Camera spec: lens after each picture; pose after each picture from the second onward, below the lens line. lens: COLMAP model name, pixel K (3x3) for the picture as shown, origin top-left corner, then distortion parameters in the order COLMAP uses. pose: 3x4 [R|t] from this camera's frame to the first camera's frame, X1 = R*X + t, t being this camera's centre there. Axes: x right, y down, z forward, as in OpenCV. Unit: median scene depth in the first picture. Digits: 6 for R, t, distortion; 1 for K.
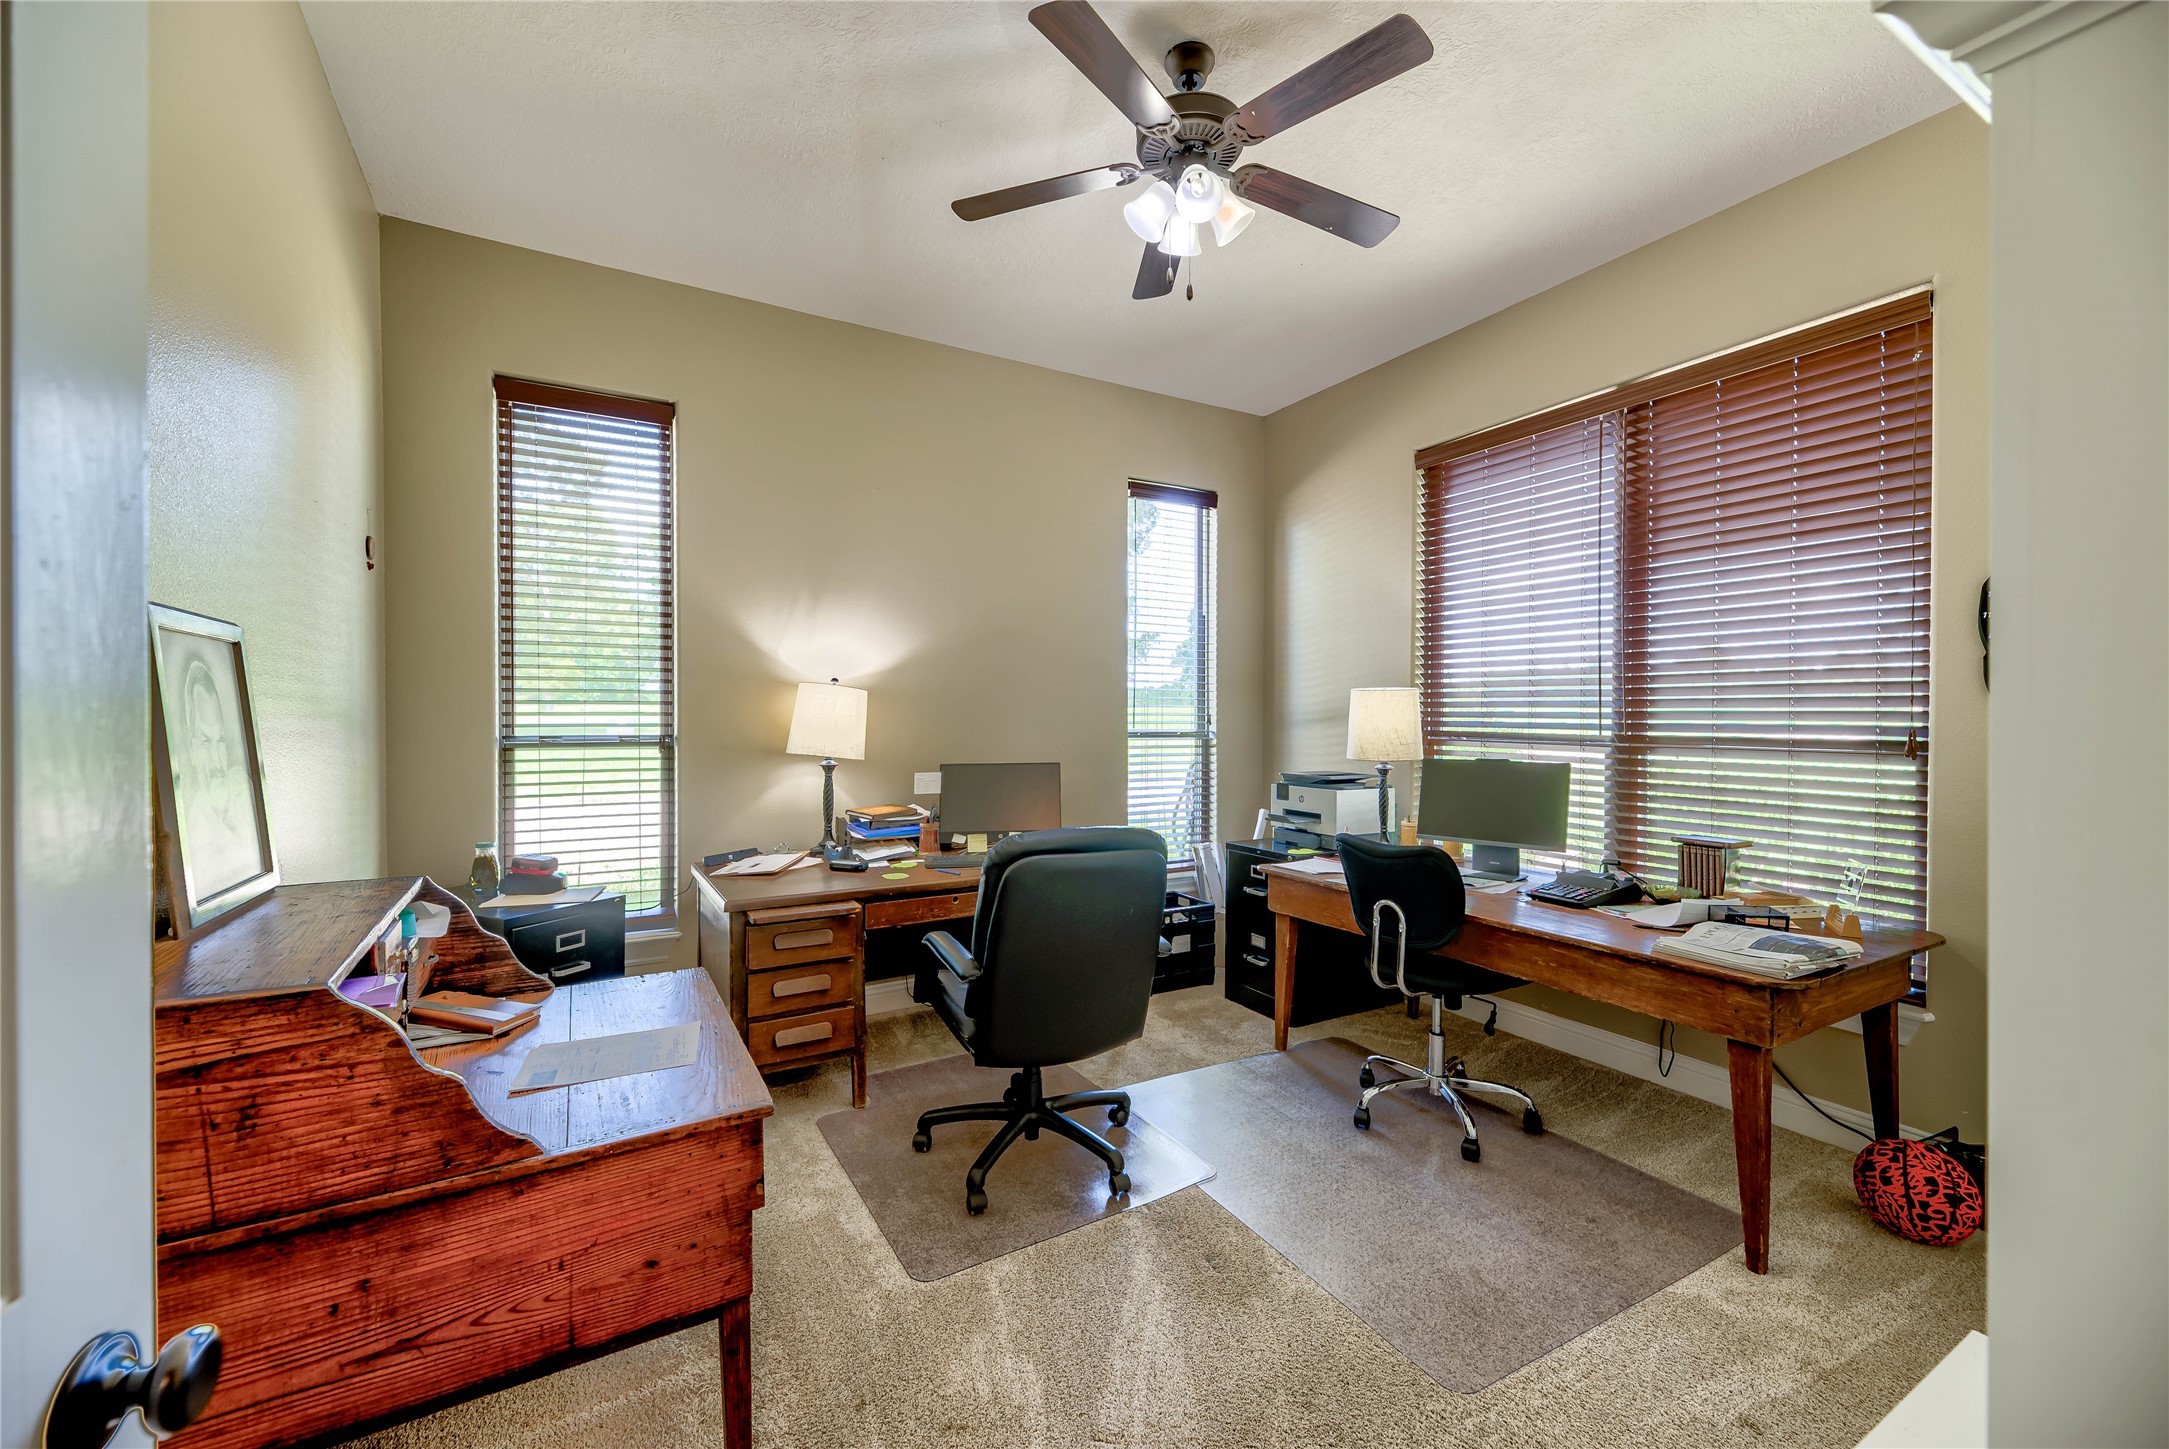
lens RADIAL K [[876.3, 0, 1094.0], [0, 876.3, 718.3], [0, 0, 1]] dist [0.012432, -0.003452]
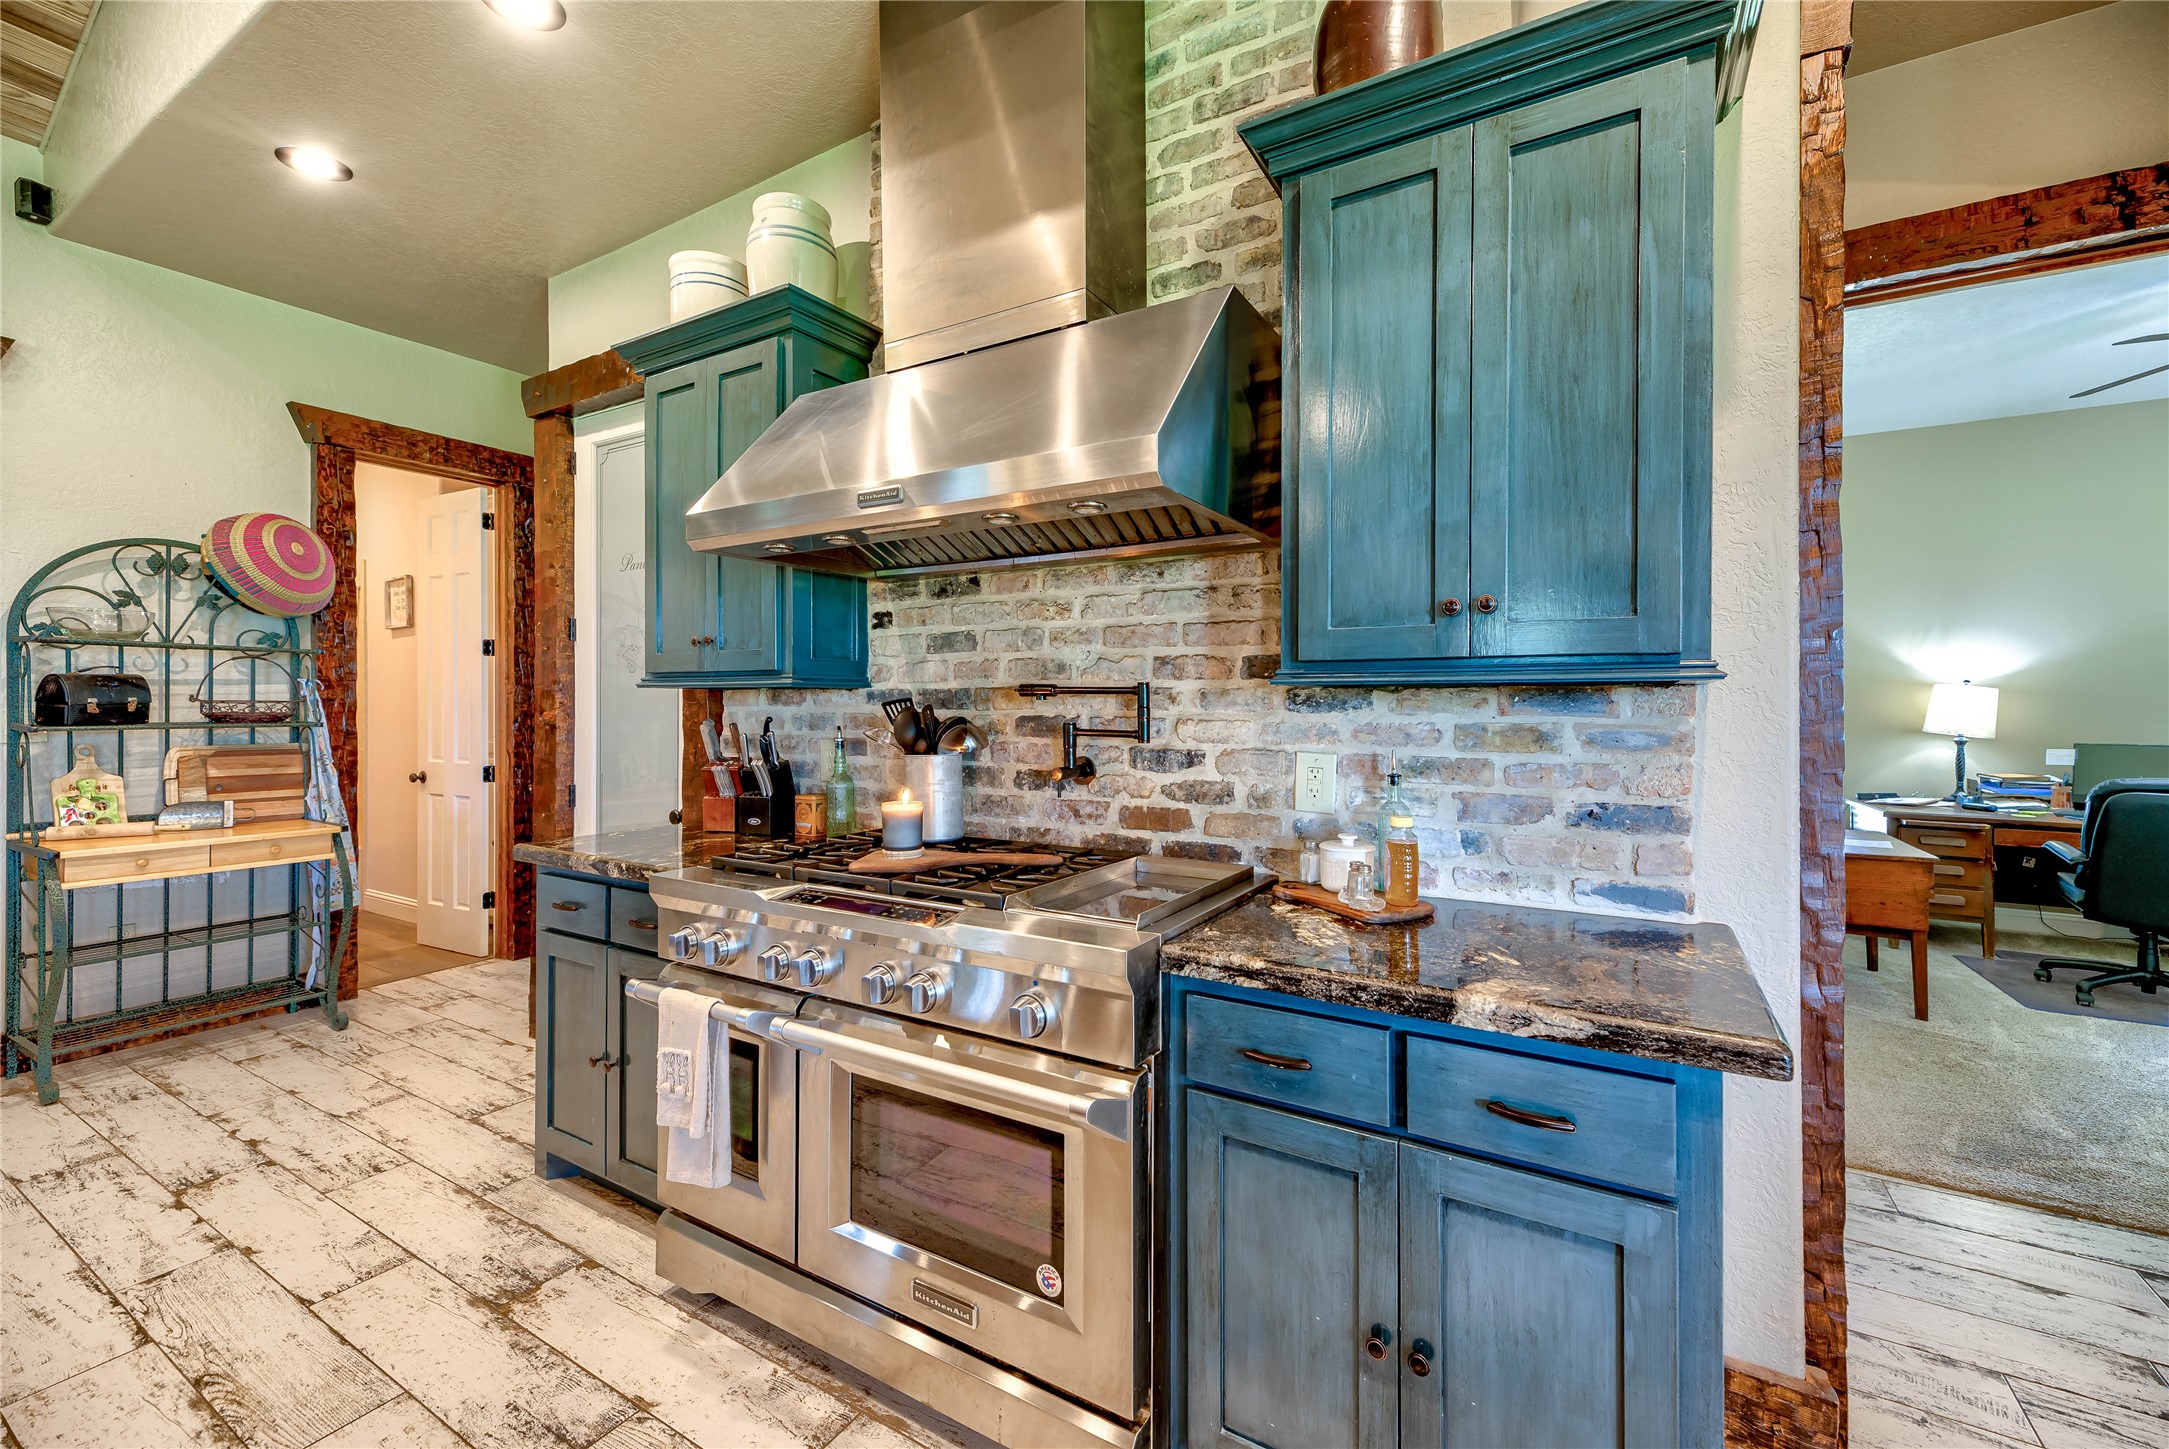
lens RADIAL K [[876.3, 0, 1127.1], [0, 876.3, 704.1], [0, 0, 1]] dist [0.012432, -0.003452]
pose [[0.505550, 0.001260, -0.862796, 0.256580], [-0.011655, 0.999918, -0.005368, 0.017253], [0.862719, 0.012769, 0.505523, -0.914337]]
